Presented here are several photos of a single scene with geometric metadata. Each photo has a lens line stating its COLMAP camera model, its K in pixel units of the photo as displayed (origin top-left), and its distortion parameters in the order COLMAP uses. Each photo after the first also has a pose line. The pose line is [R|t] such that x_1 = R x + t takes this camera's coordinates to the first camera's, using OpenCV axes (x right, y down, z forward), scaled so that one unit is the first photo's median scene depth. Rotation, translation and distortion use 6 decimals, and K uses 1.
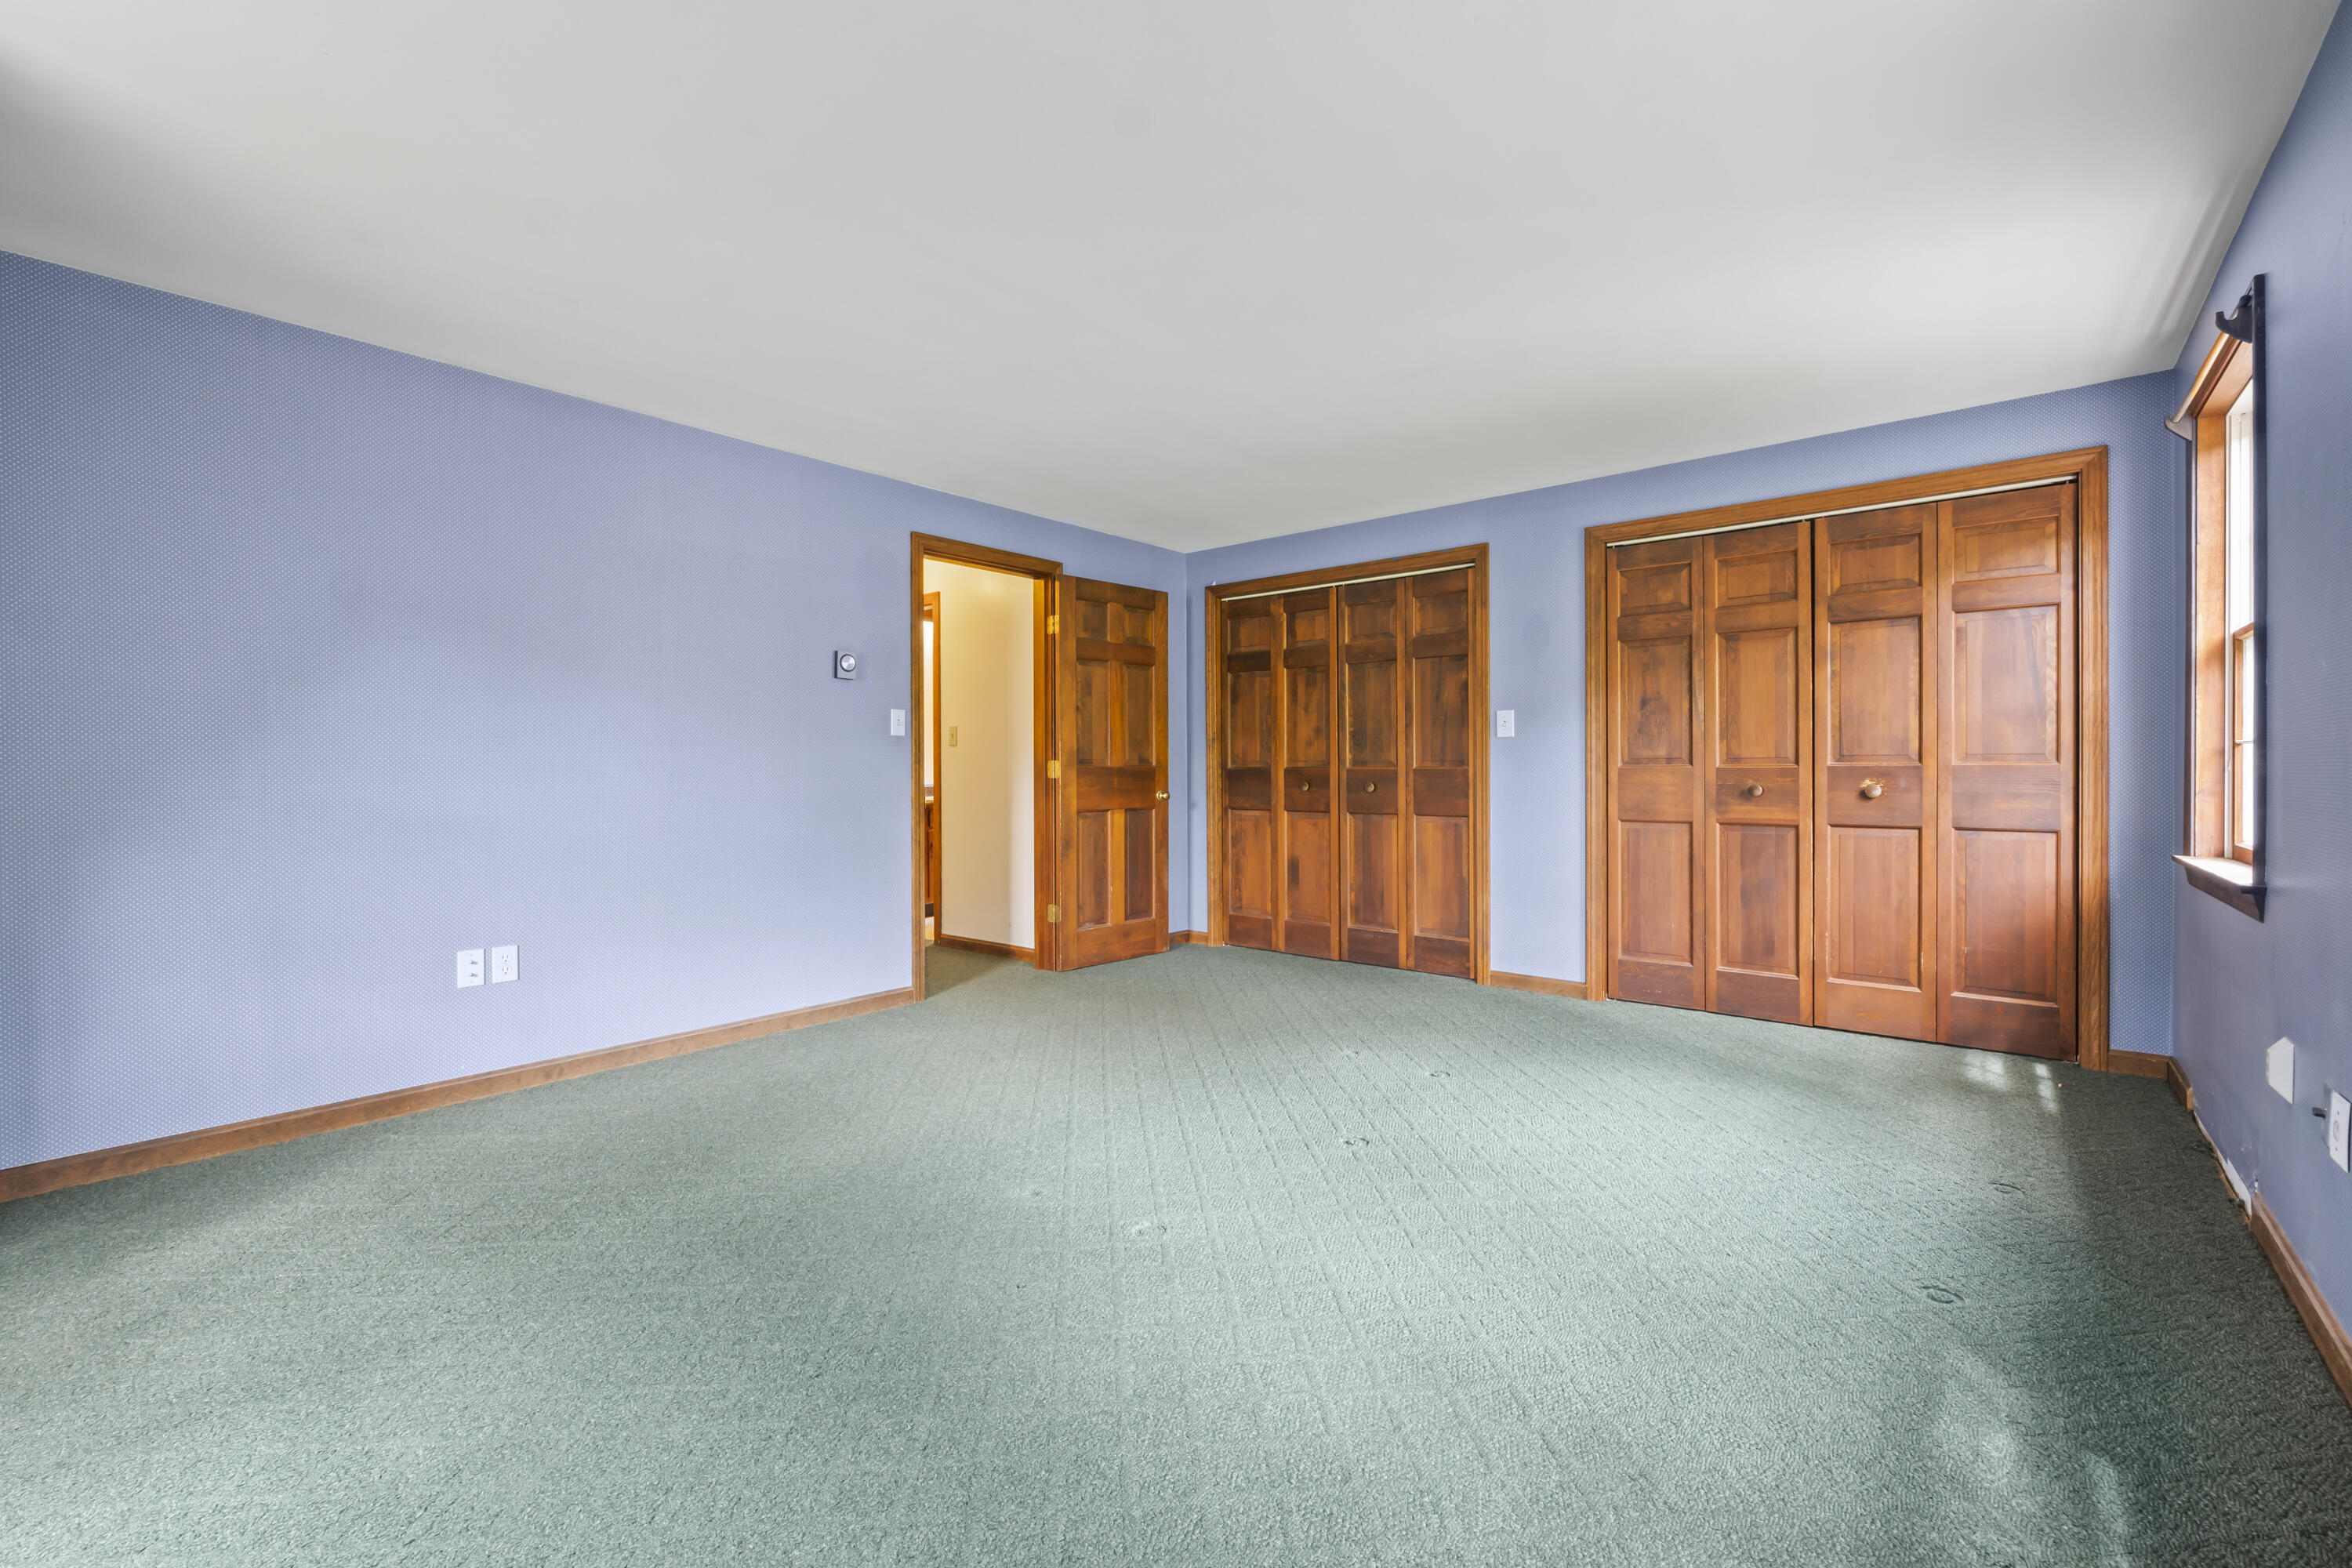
lens RADIAL K [[992.4, 0, 1180.0], [0, 992.4, 760.4], [0, 0, 1]] dist [0.001818, -0.000659]
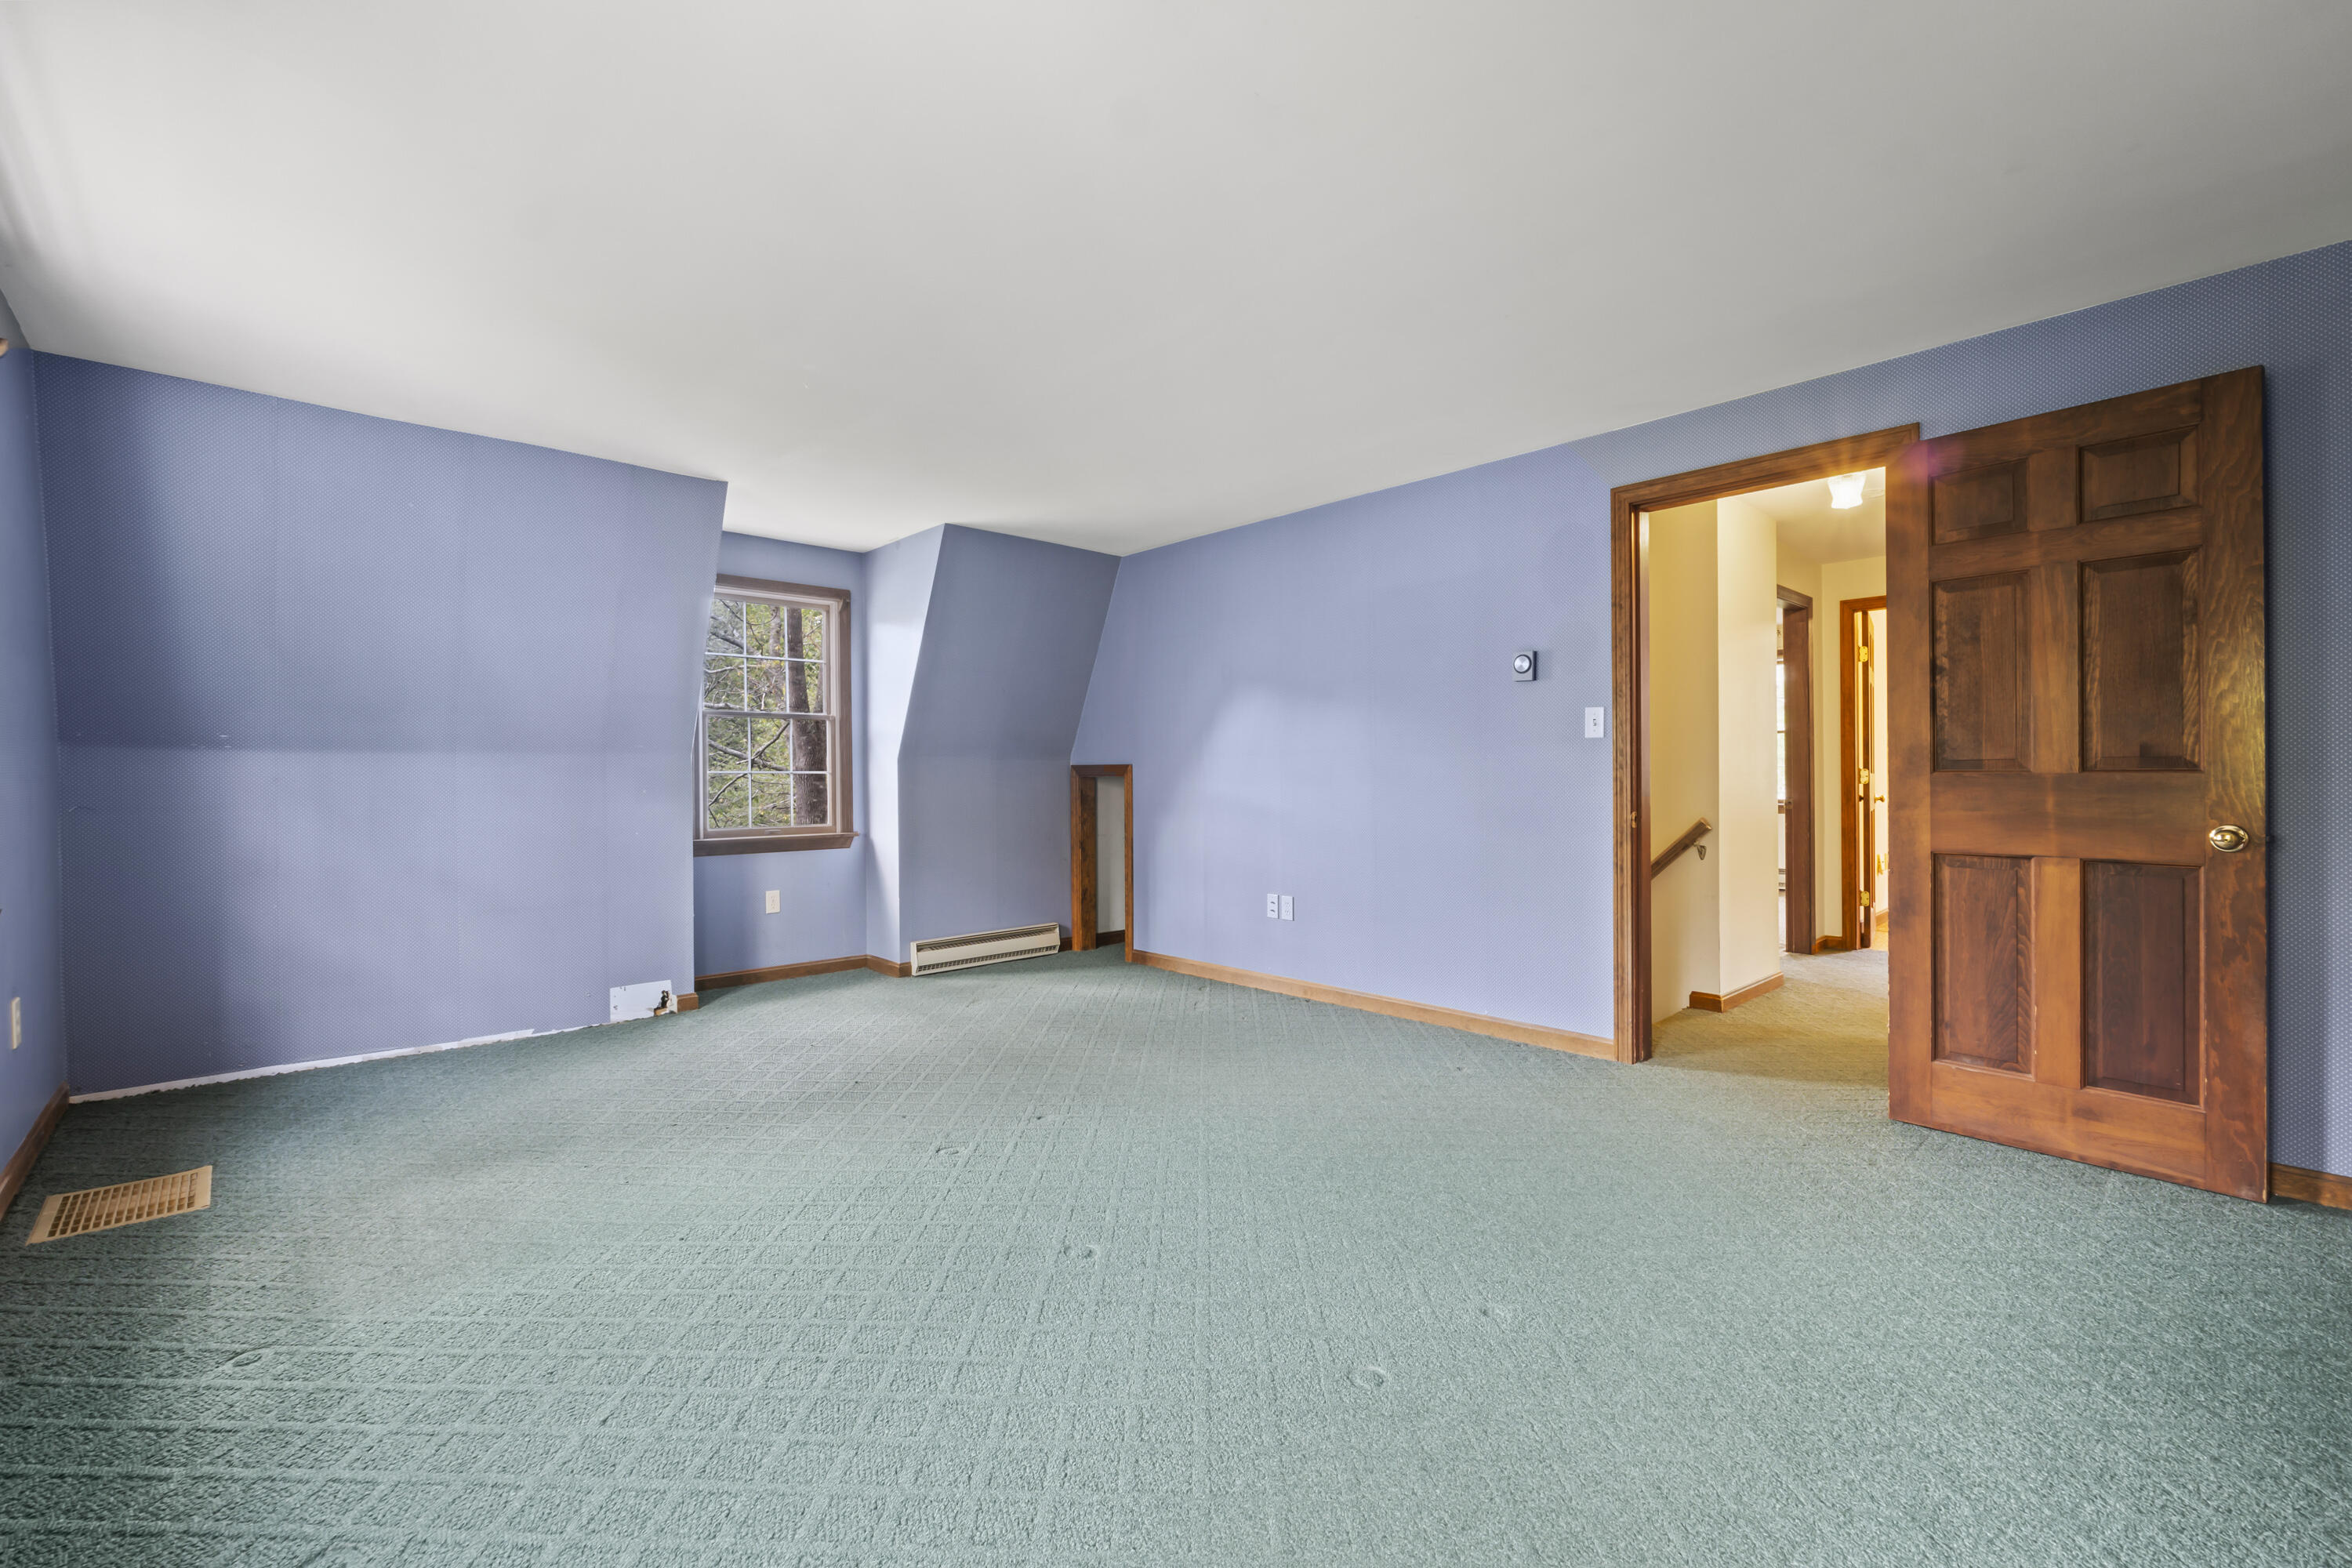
lens RADIAL K [[990.4, 0, 1175.4], [0, 990.4, 788.3], [0, 0, 1]] dist [-0.003041, -0.000453]
pose [[-0.120081, 0.008262, -0.992730, 0.583172], [0.003492, 0.999963, 0.007900, 0.009623], [0.992758, -0.002518, -0.120106, 0.723223]]
